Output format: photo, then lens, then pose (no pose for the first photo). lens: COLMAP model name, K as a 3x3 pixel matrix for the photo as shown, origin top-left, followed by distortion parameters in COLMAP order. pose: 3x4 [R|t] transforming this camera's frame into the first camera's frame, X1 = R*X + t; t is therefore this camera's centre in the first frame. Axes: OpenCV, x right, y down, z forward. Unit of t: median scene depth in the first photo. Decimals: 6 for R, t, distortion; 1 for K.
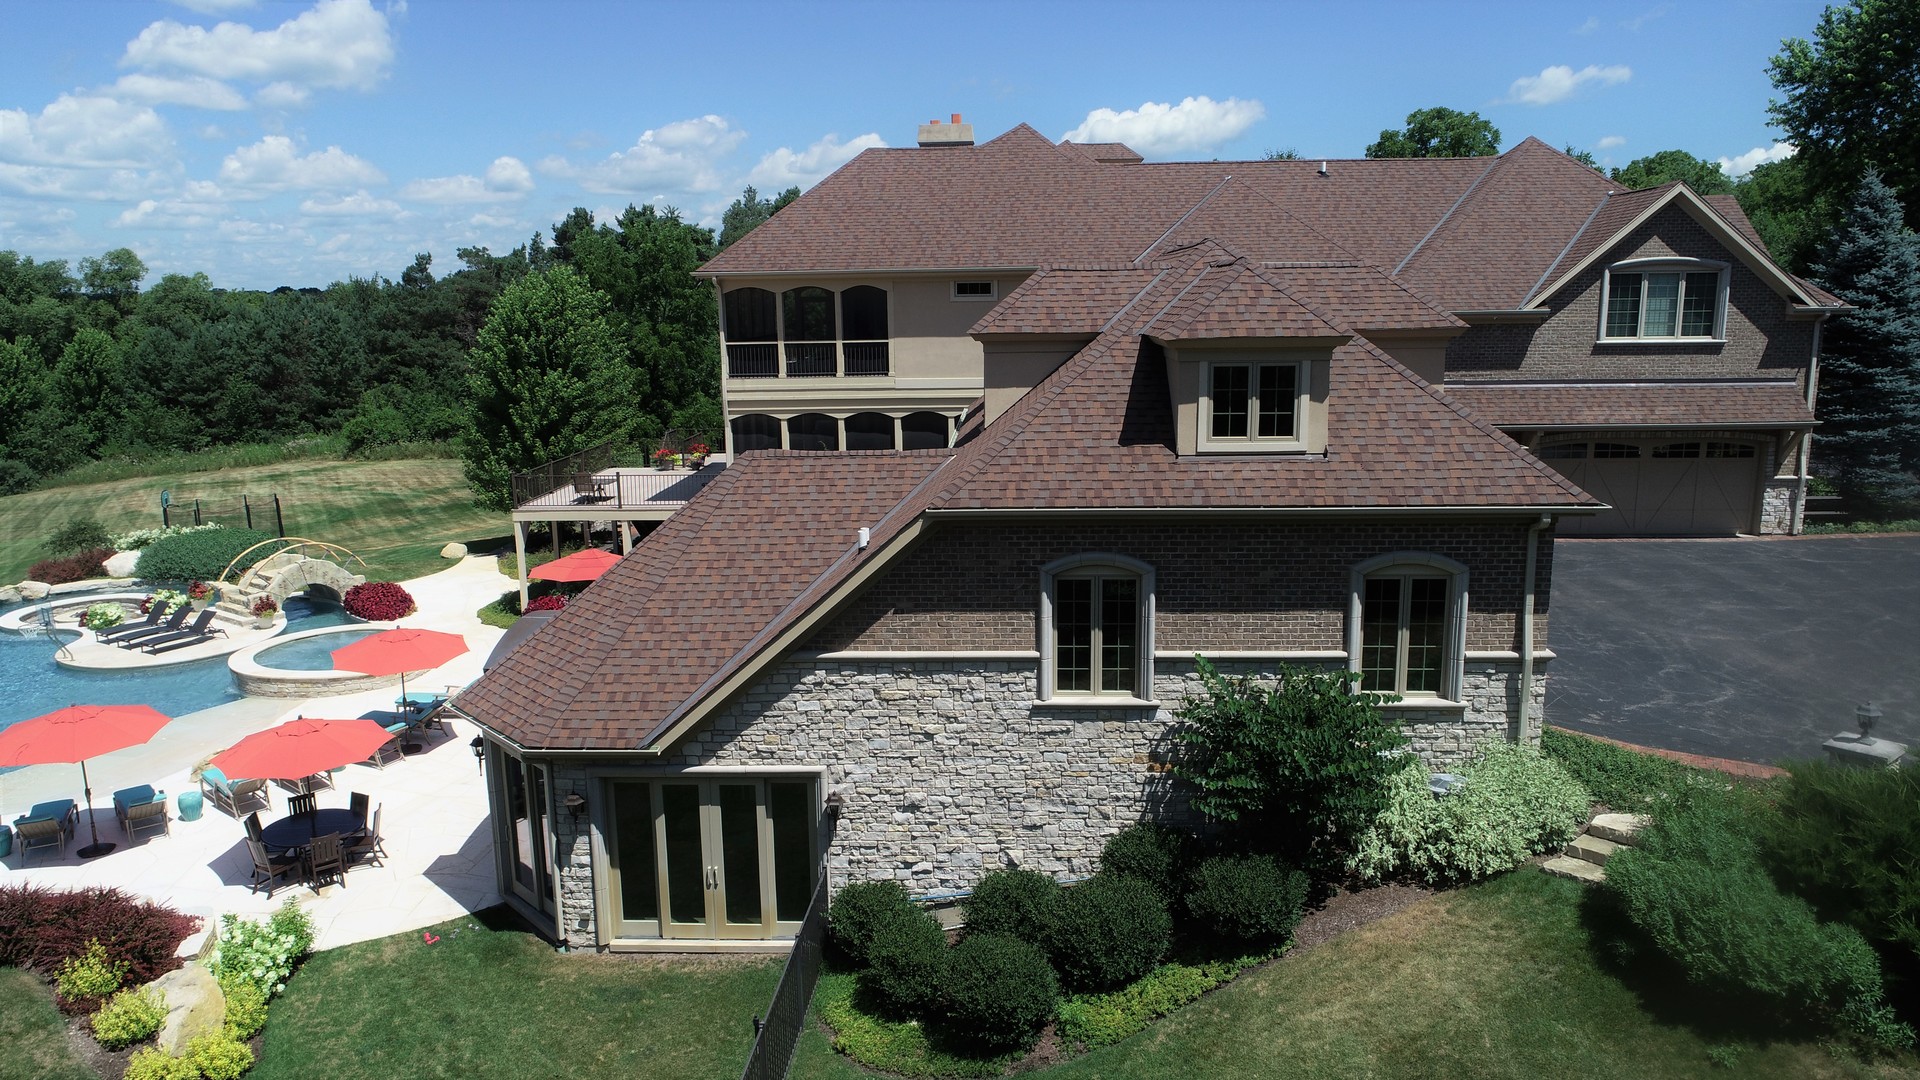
lens RADIAL K [[1280.7, 0, 960.0], [0, 1280.7, 540.0], [0, 0, 1]] dist [0.003380, 0.001309]
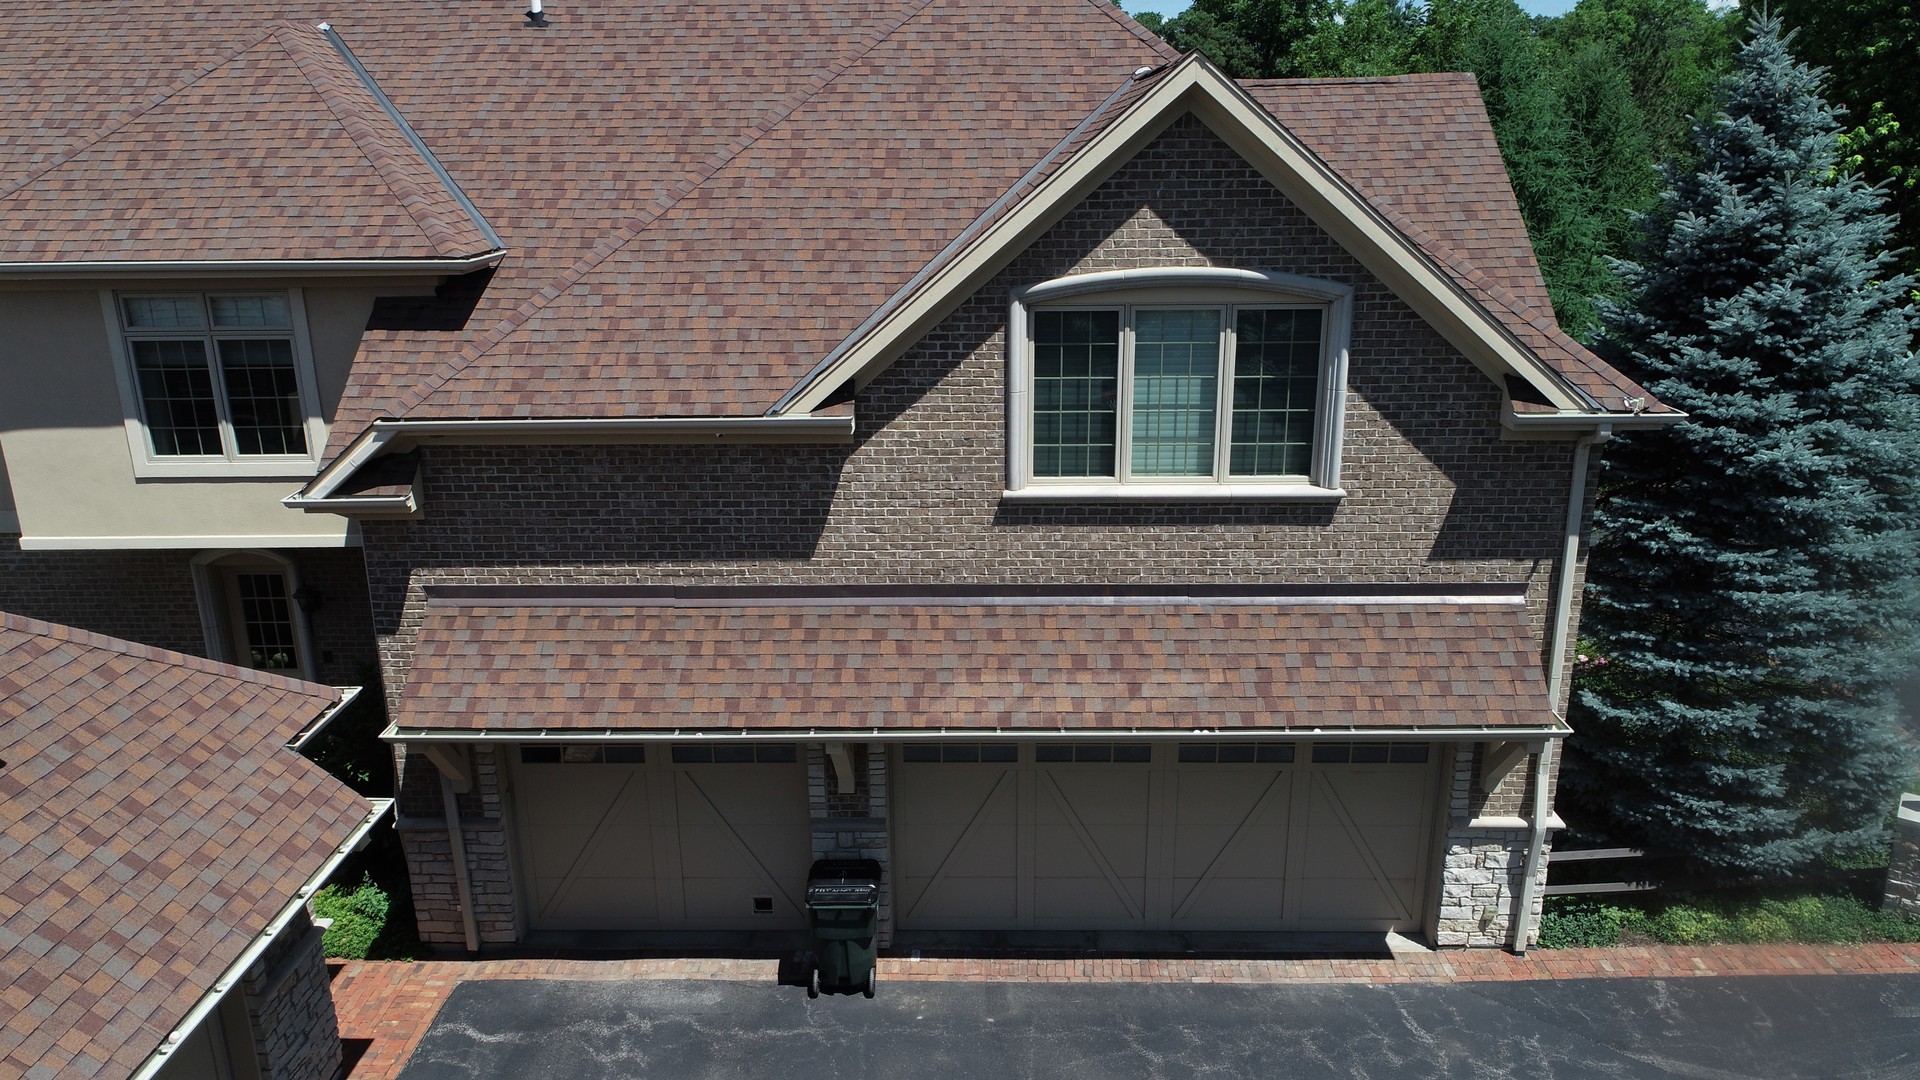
lens RADIAL K [[1331.5, 0, 956.0], [0, 1331.5, 544.6], [0, 0, 1]] dist [-0.000949, 0.001526]
pose [[0.999792, -0.004478, 0.019901, 0.470697], [0.002248, 0.993853, 0.110682, -0.180994], [-0.020274, -0.110614, 0.993657, 0.606988]]
